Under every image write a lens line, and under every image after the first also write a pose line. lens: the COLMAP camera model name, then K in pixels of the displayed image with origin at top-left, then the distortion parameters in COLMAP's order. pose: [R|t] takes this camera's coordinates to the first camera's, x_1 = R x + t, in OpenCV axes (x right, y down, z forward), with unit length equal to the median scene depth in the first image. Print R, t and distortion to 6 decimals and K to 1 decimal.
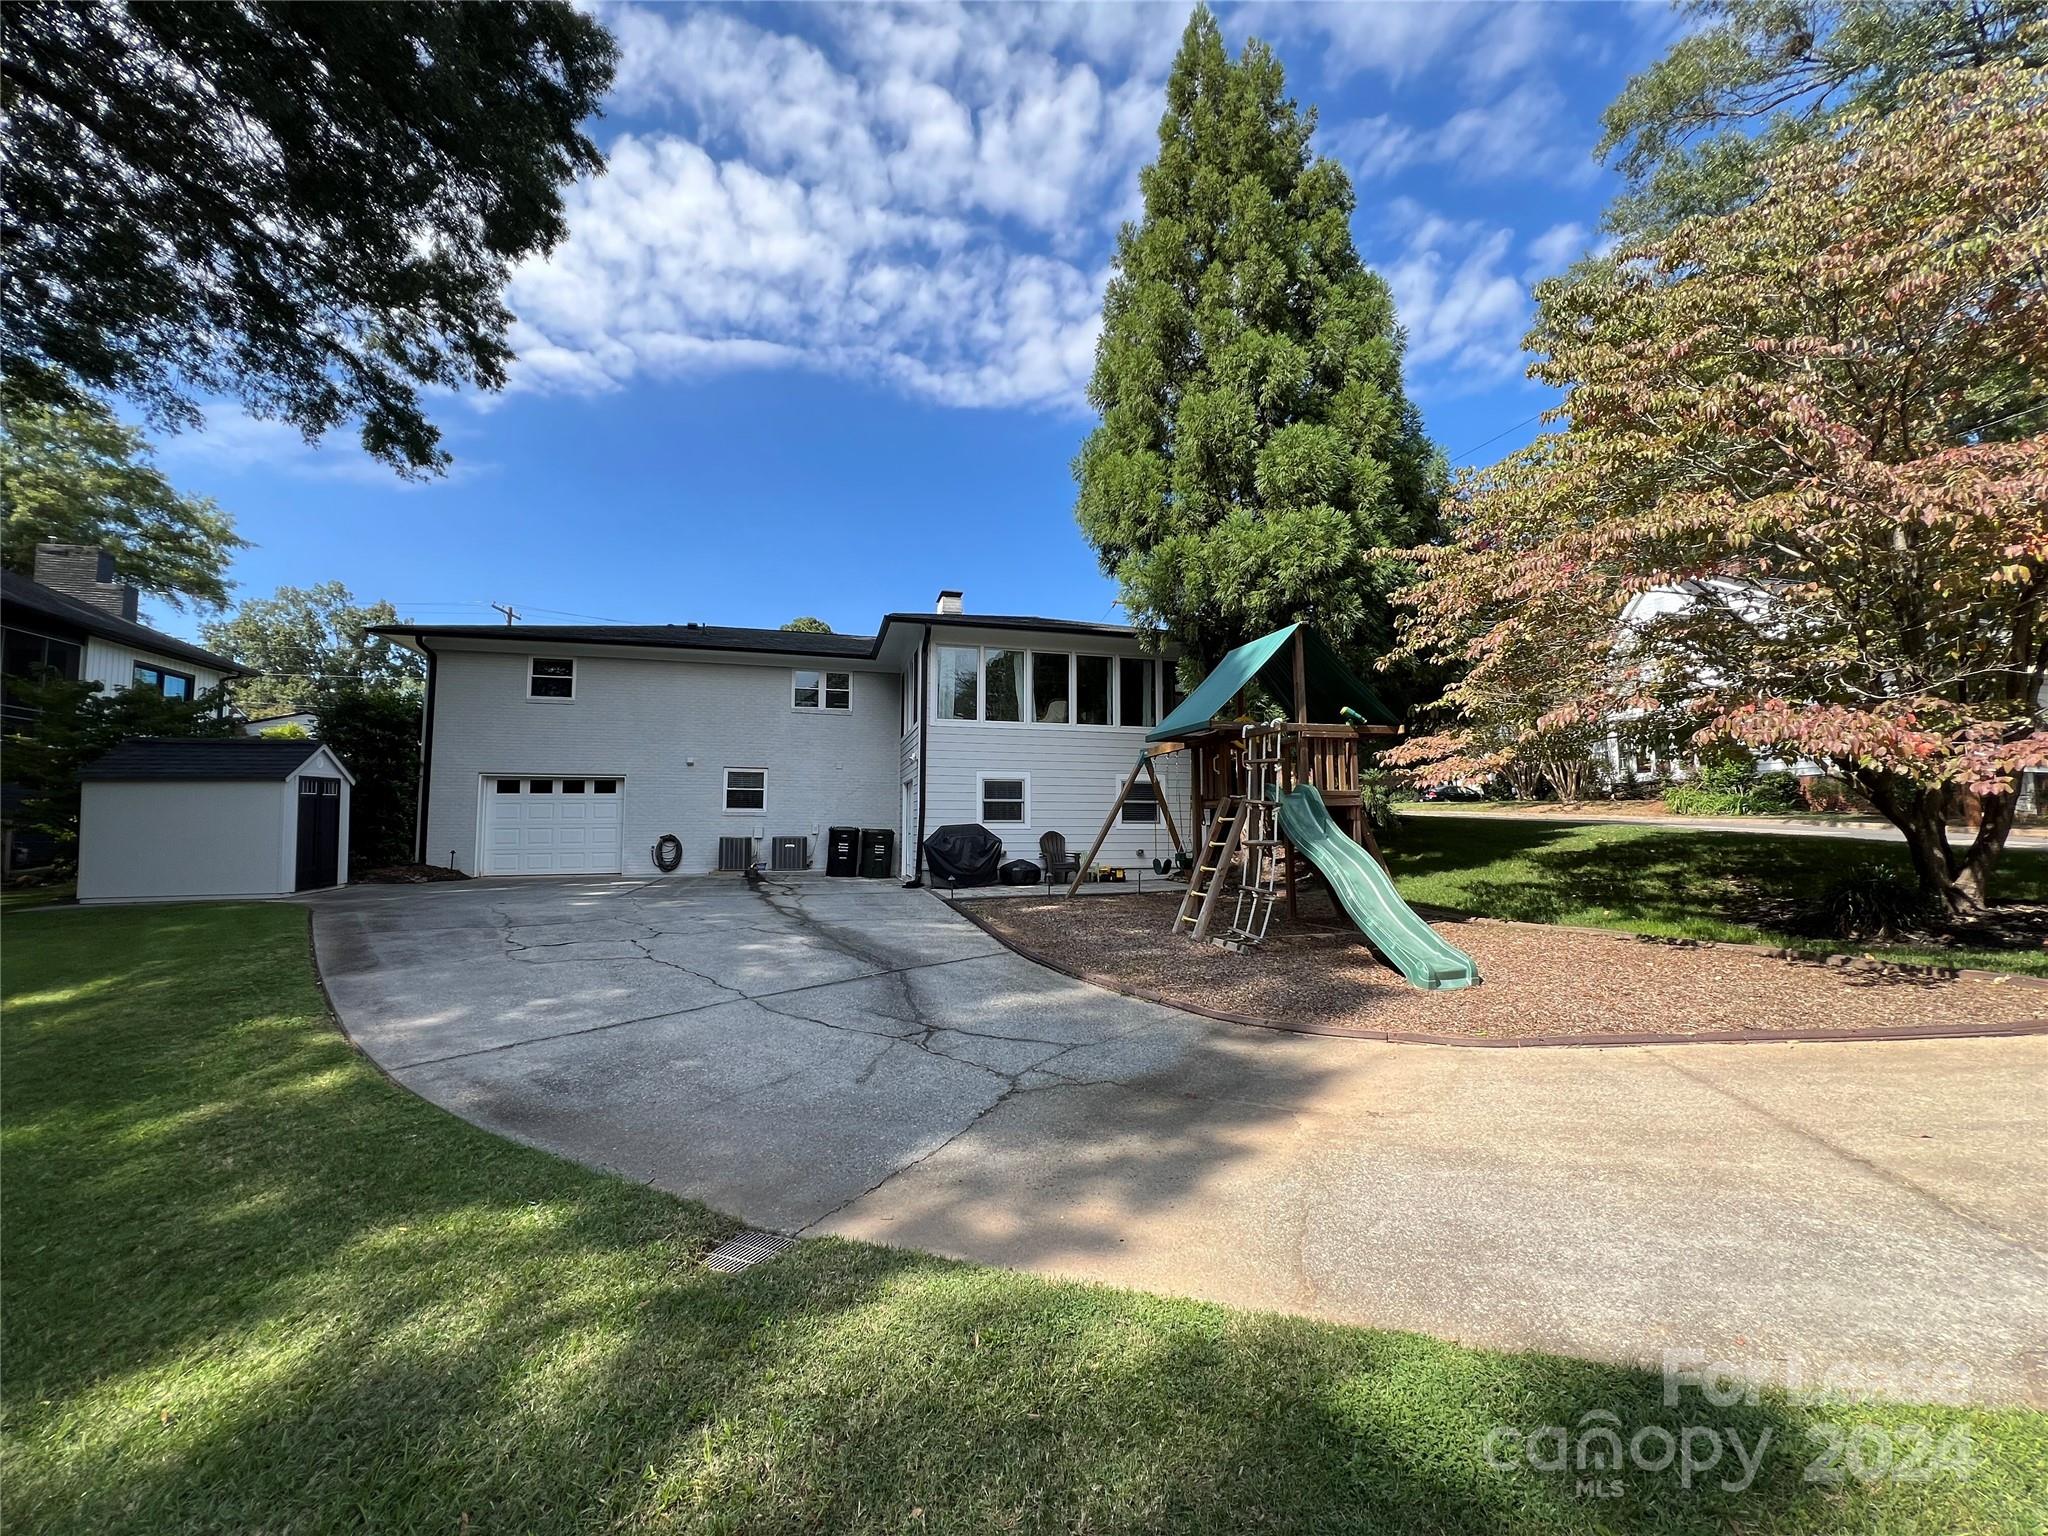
lens RADIAL K [[818.0, 0, 1024.0], [0, 818.0, 768.0], [0, 0, 1]] dist [-0.001072, -0.000318]
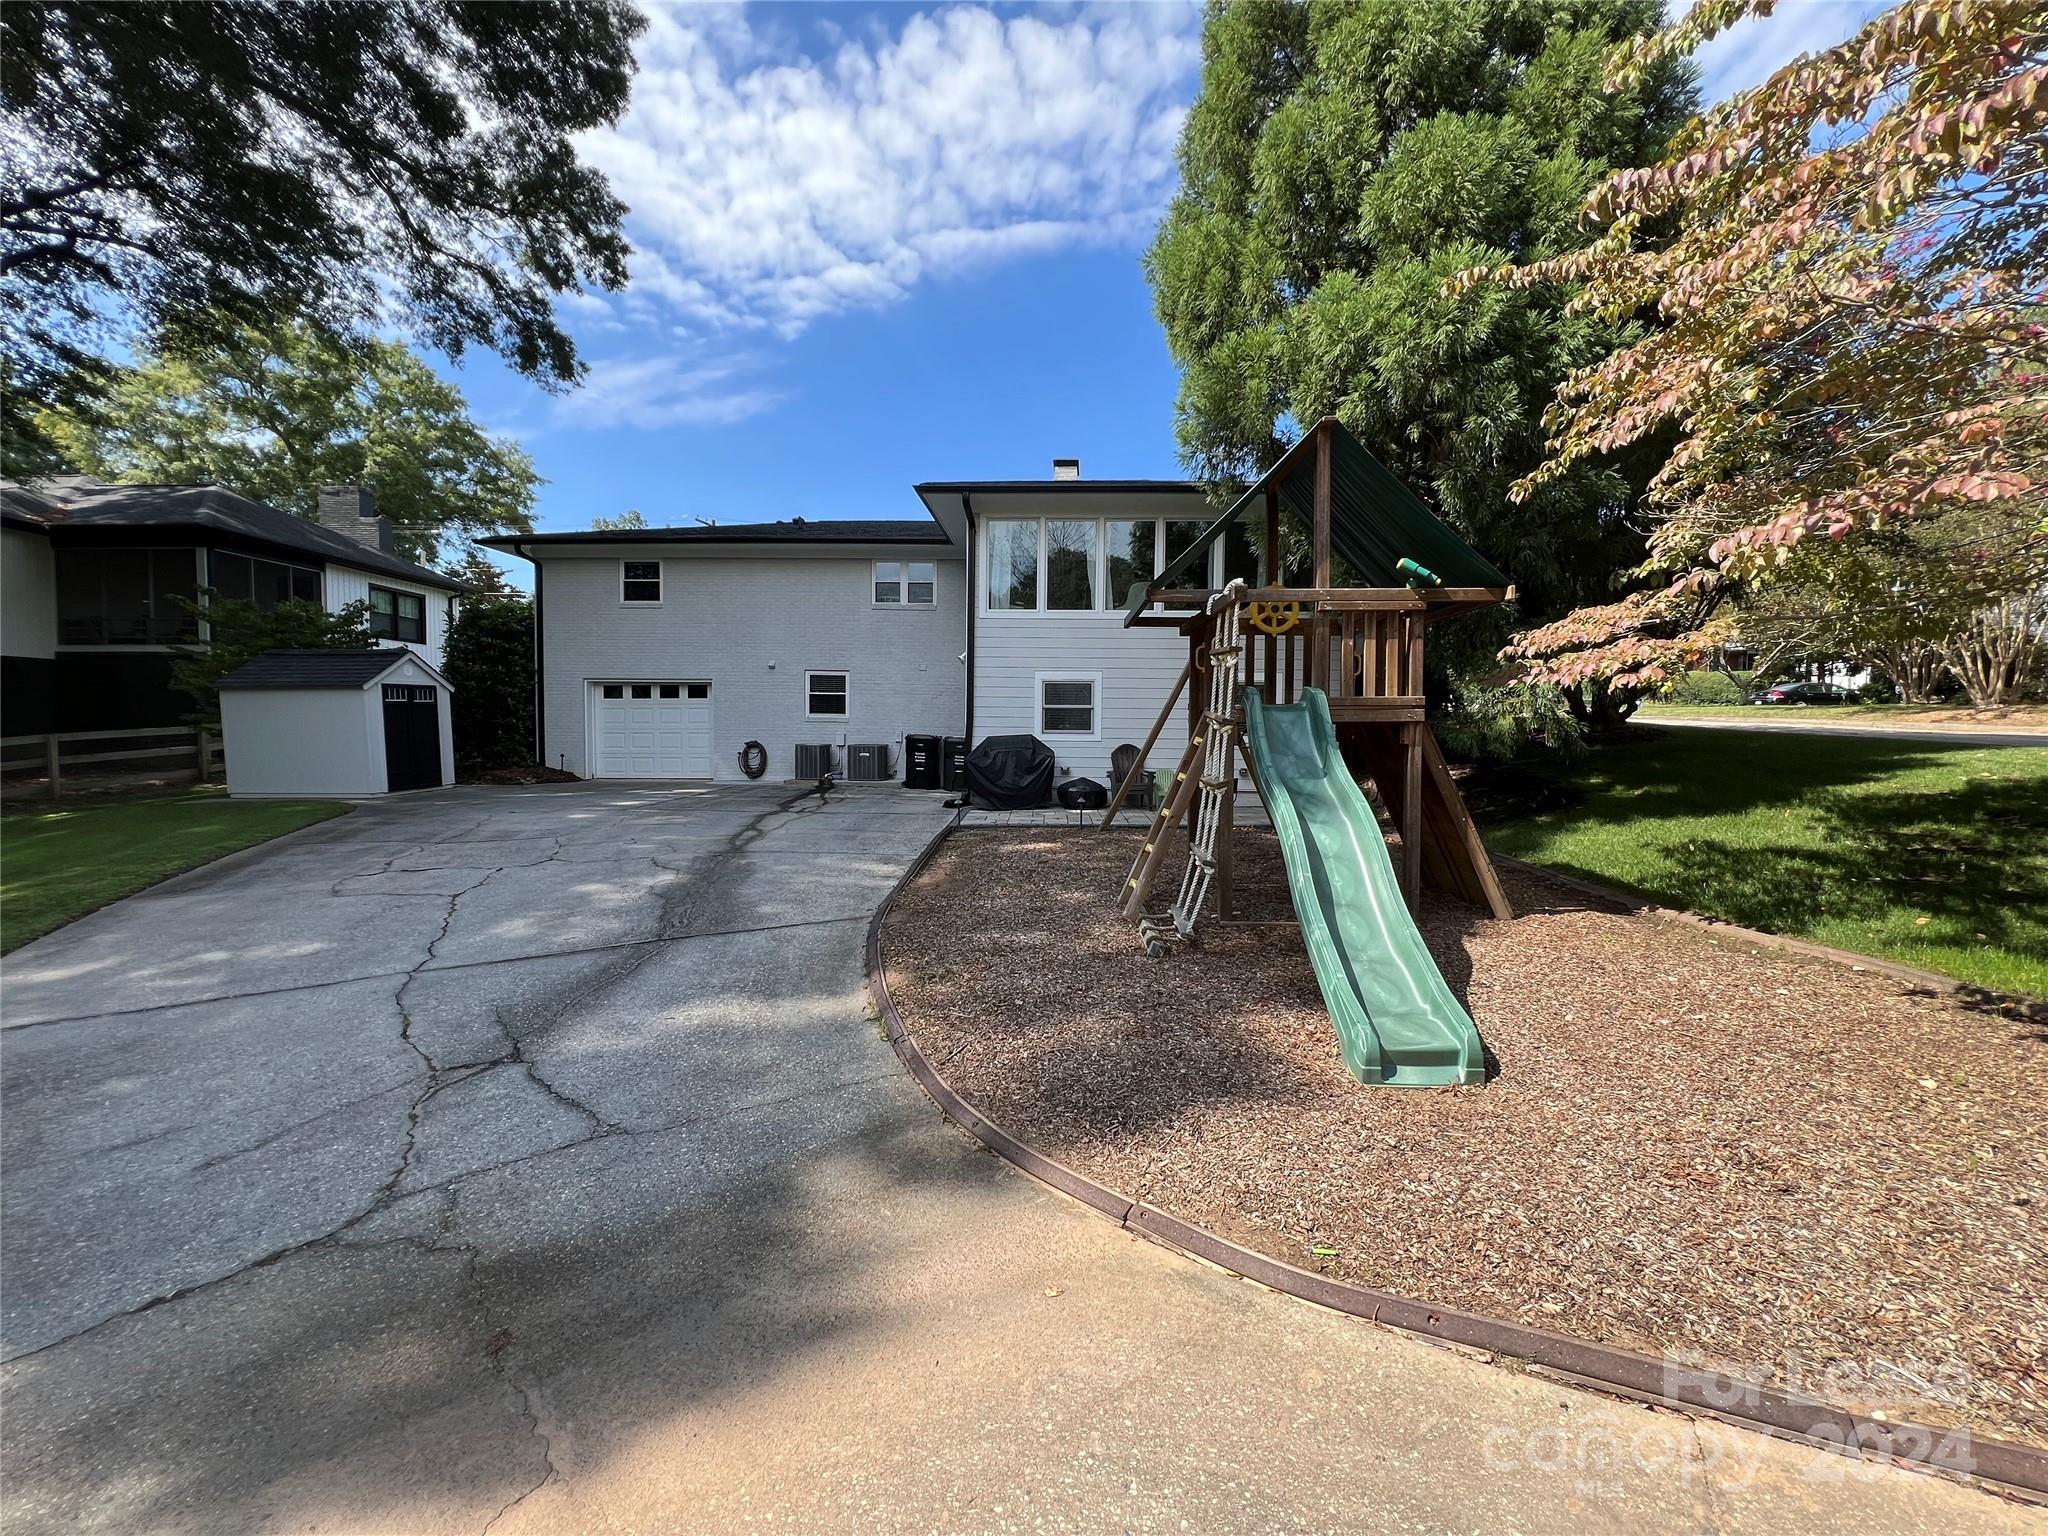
lens RADIAL K [[818.0, 0, 1024.0], [0, 818.0, 768.0], [0, 0, 1]] dist [-0.001072, -0.000318]
pose [[0.953975, 0.023734, -0.298944, 0.215583], [0.012640, 0.992795, 0.119157, 0.002433], [0.299618, -0.117451, 0.946802, 0.226527]]
